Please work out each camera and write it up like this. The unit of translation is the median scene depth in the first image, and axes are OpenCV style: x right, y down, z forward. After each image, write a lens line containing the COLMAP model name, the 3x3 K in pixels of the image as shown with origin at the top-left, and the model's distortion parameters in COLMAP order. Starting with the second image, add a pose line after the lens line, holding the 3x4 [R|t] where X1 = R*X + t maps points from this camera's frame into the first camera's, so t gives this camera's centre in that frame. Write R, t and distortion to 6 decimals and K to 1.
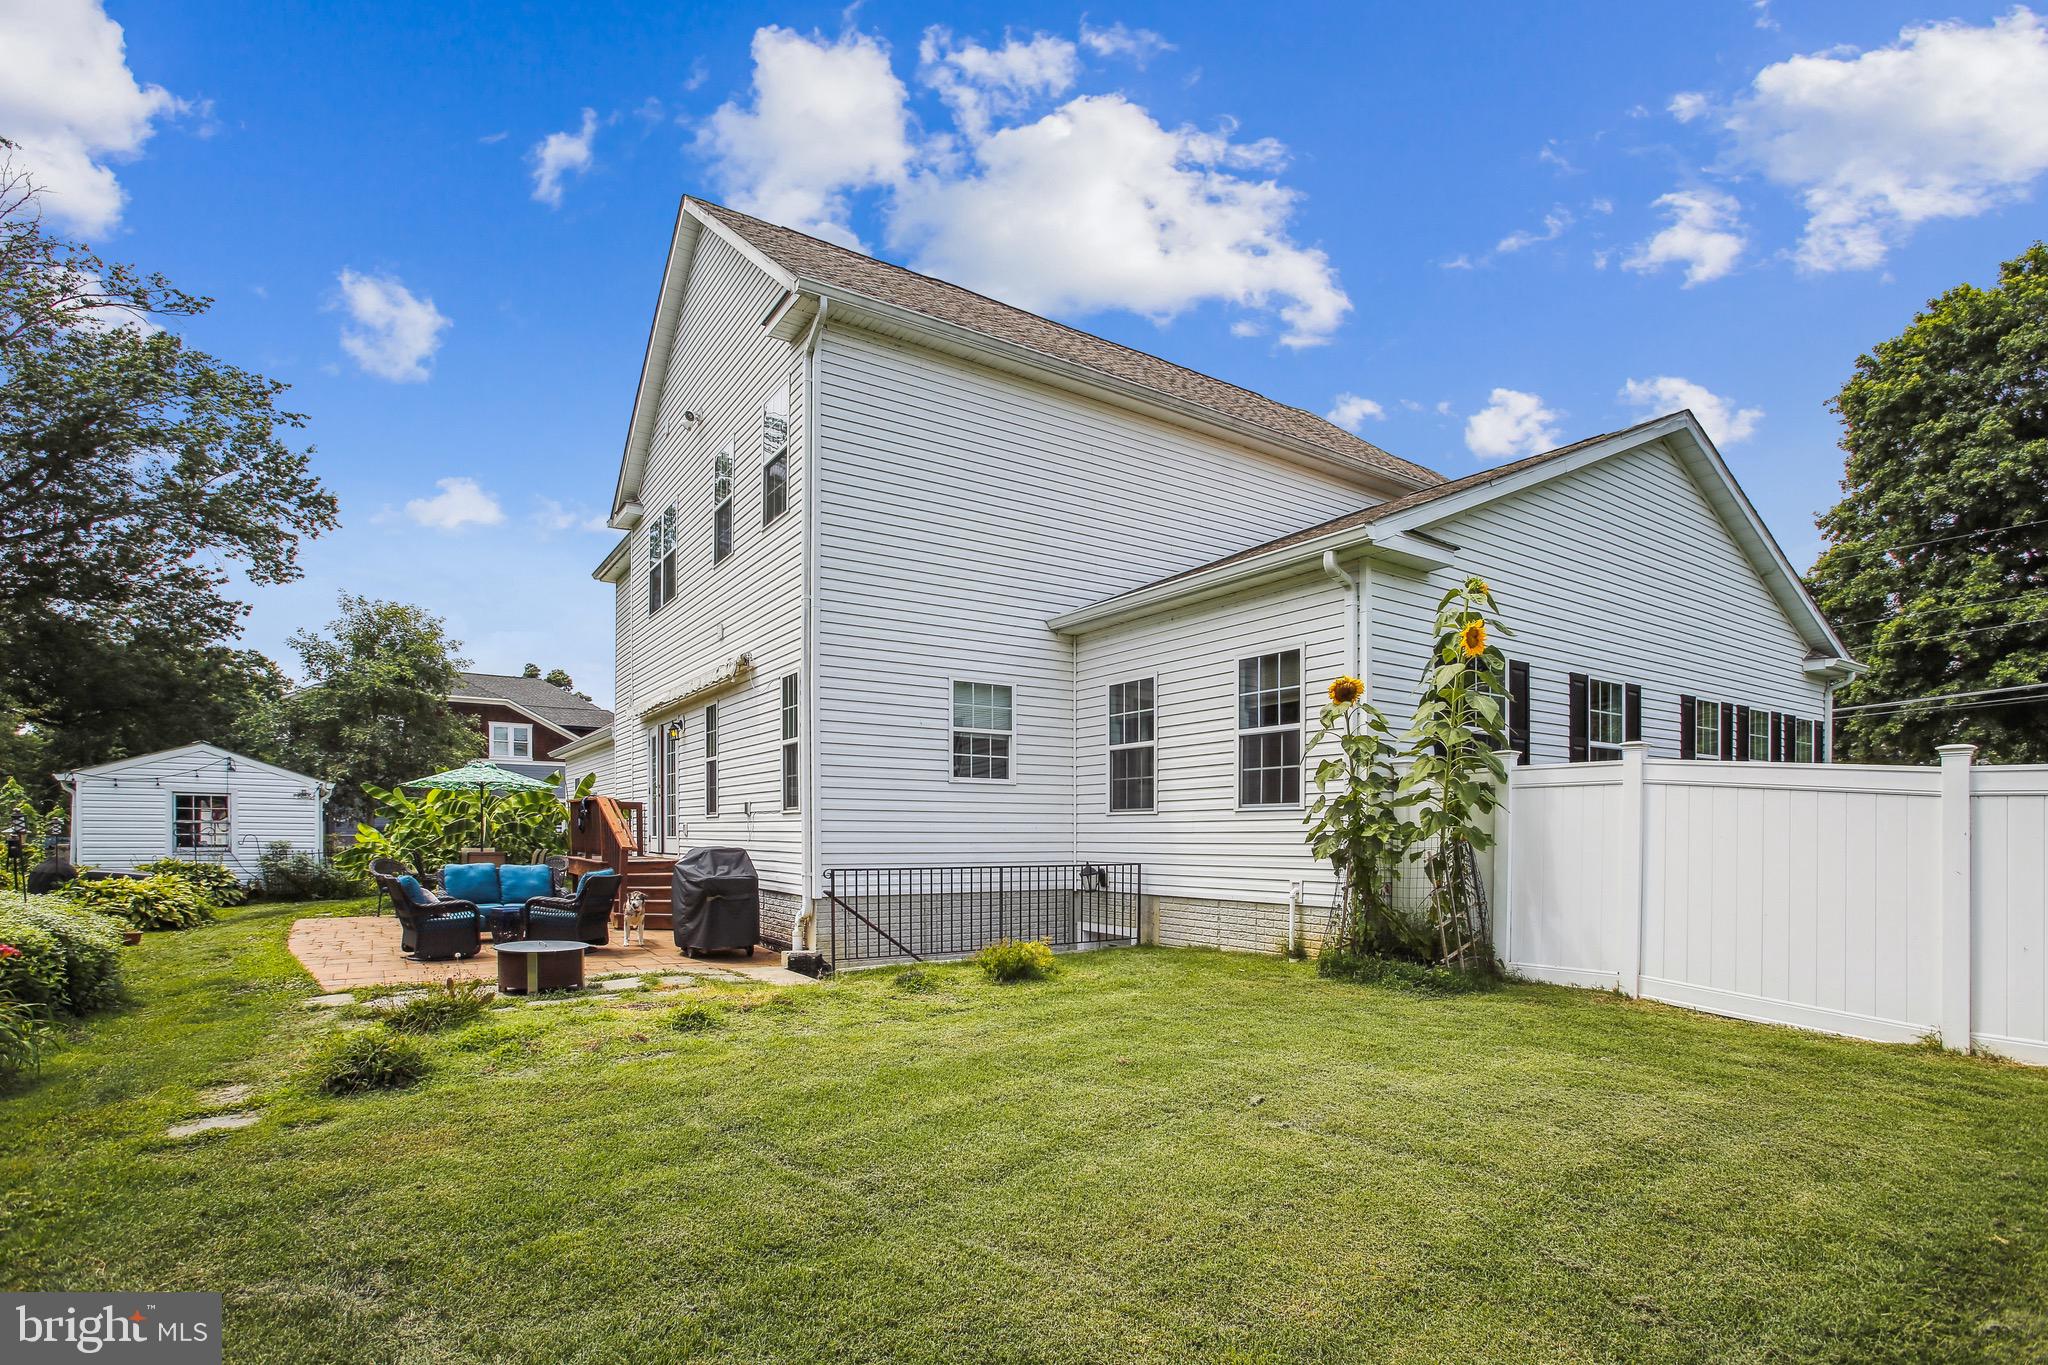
lens RADIAL K [[952.7, 0, 1008.0], [0, 952.7, 851.4], [0, 0, 1]] dist [-0.042039, 0.002648]
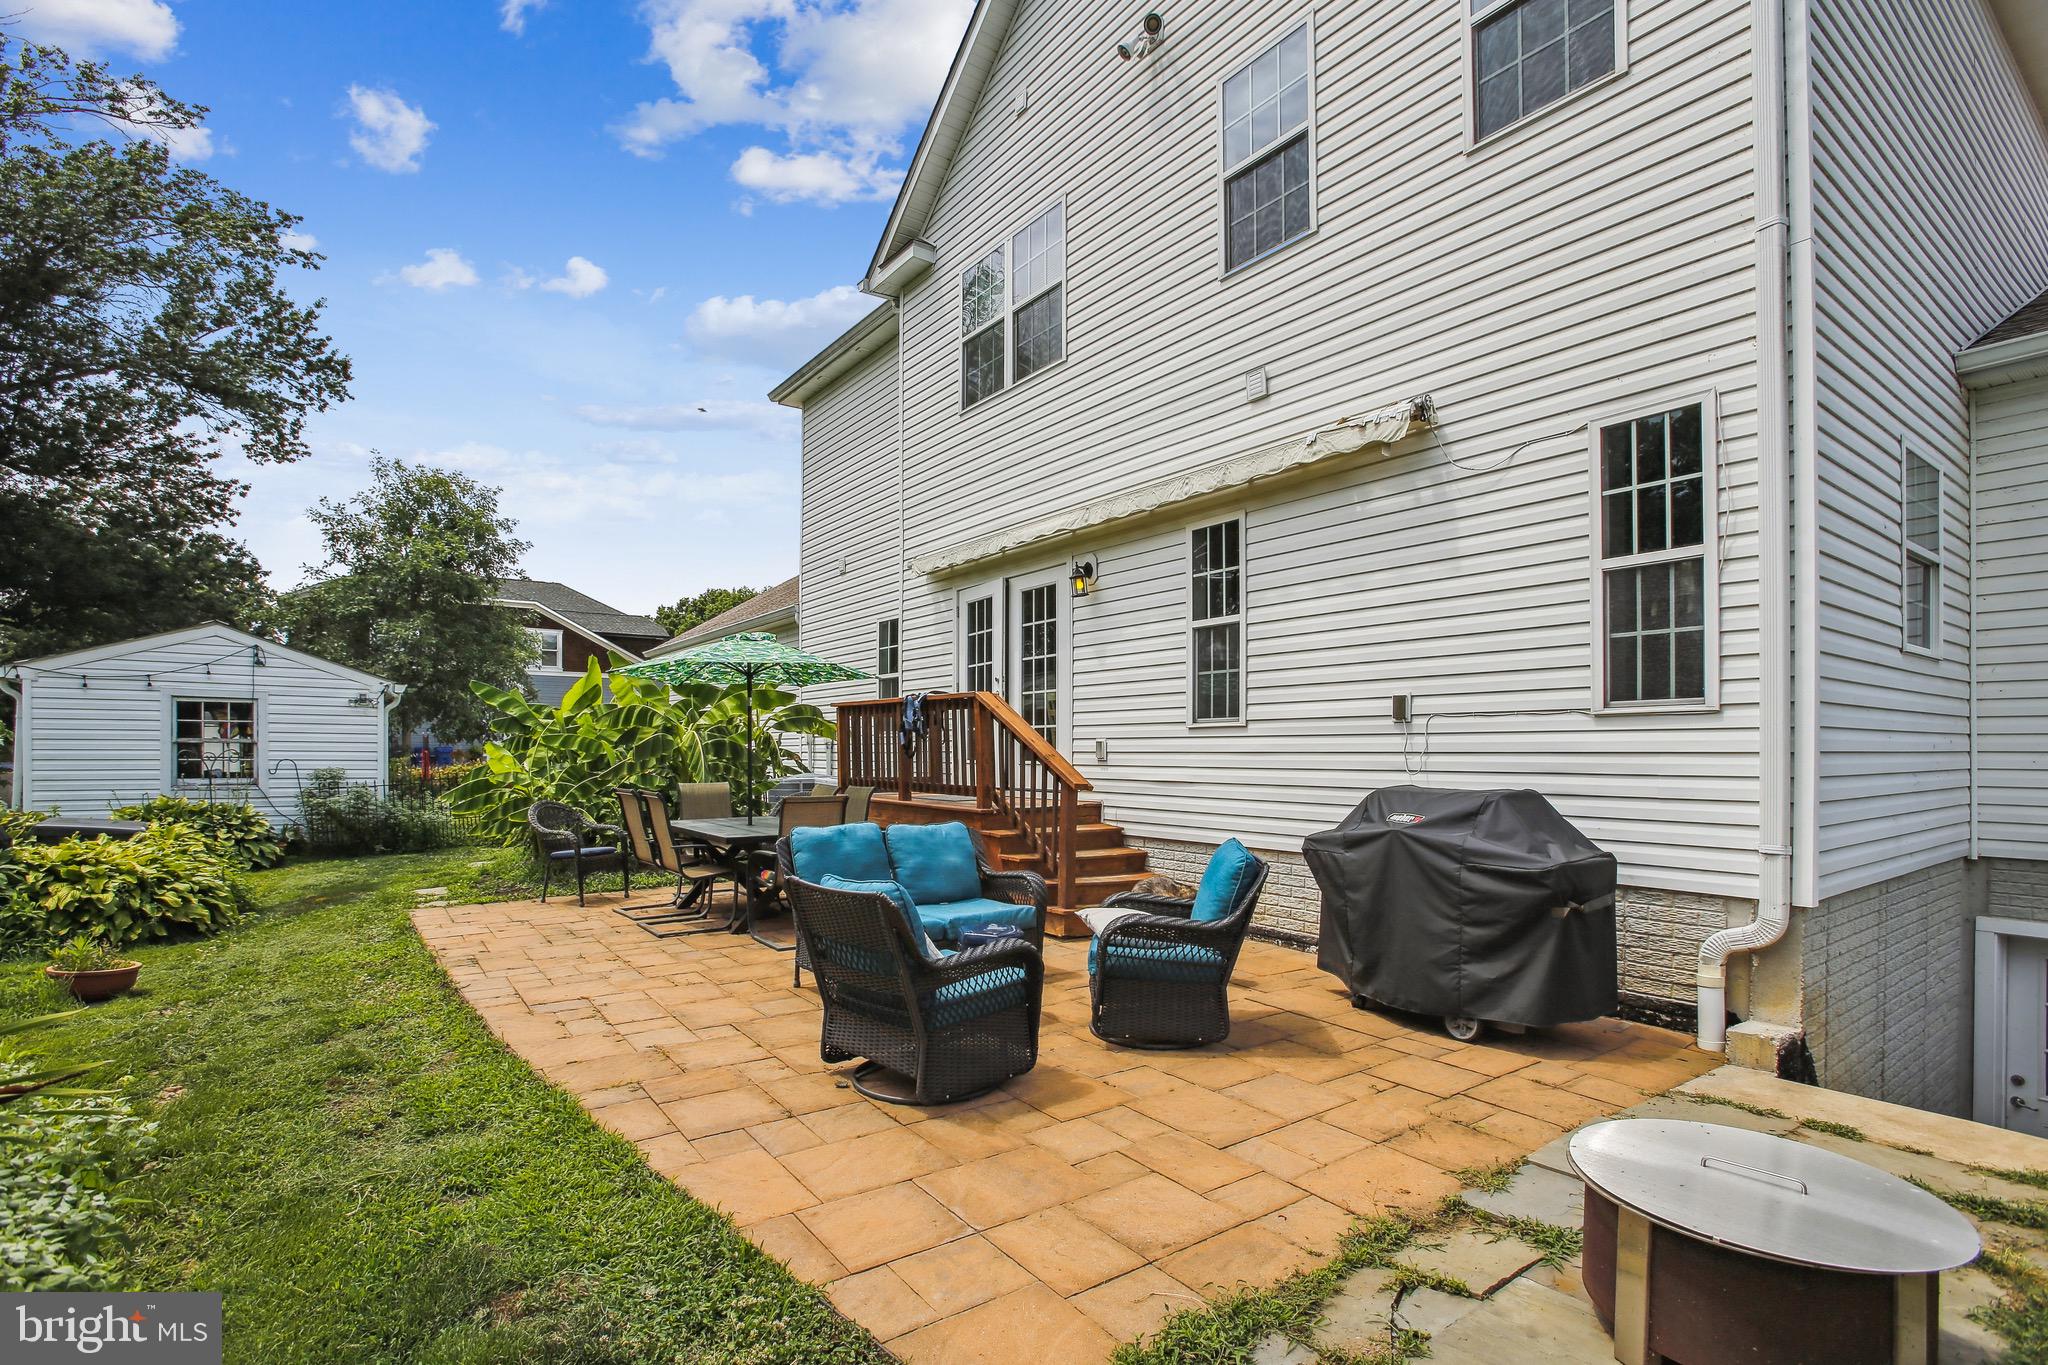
lens RADIAL K [[960.5, 0, 1013.6], [0, 960.5, 756.2], [0, 0, 1]] dist [-0.038395, 0.004100]
pose [[0.999874, -0.004800, 0.015107, -0.172601], [0.004978, 0.999918, -0.011800, -0.005653], [-0.015049, 0.011874, 0.999816, 0.177072]]
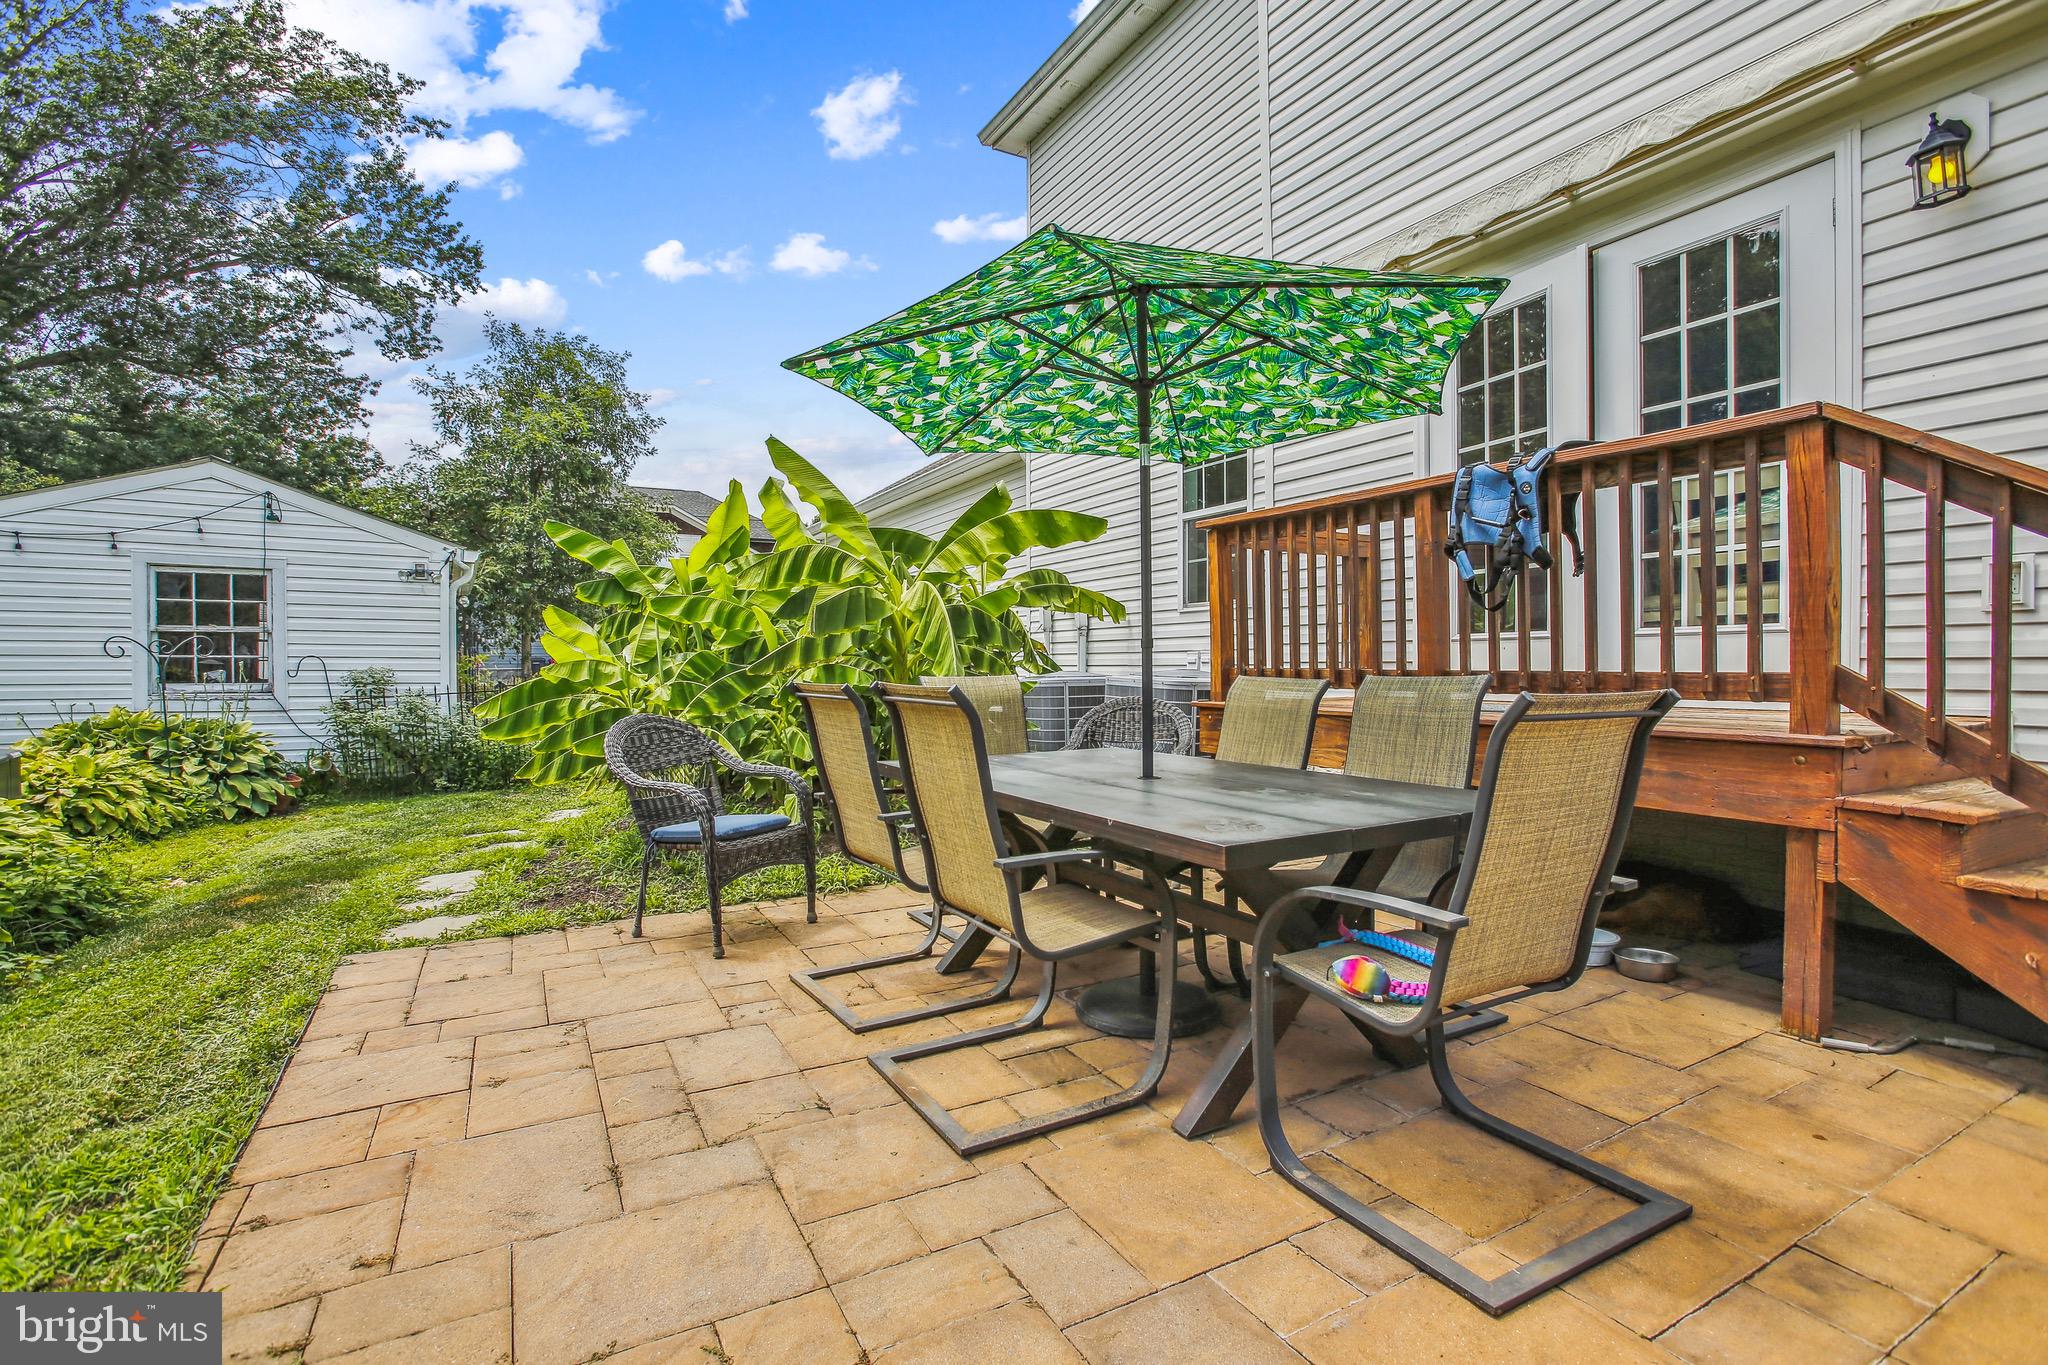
lens RADIAL K [[952.7, 0, 1030.0], [0, 952.7, 683.0], [0, 0, 1]] dist [-0.042039, 0.002648]
pose [[0.995328, -0.005745, -0.096378, -0.238935], [0.005528, 0.999982, -0.002511, -0.000490], [0.096391, 0.001966, 0.995342, 0.331311]]
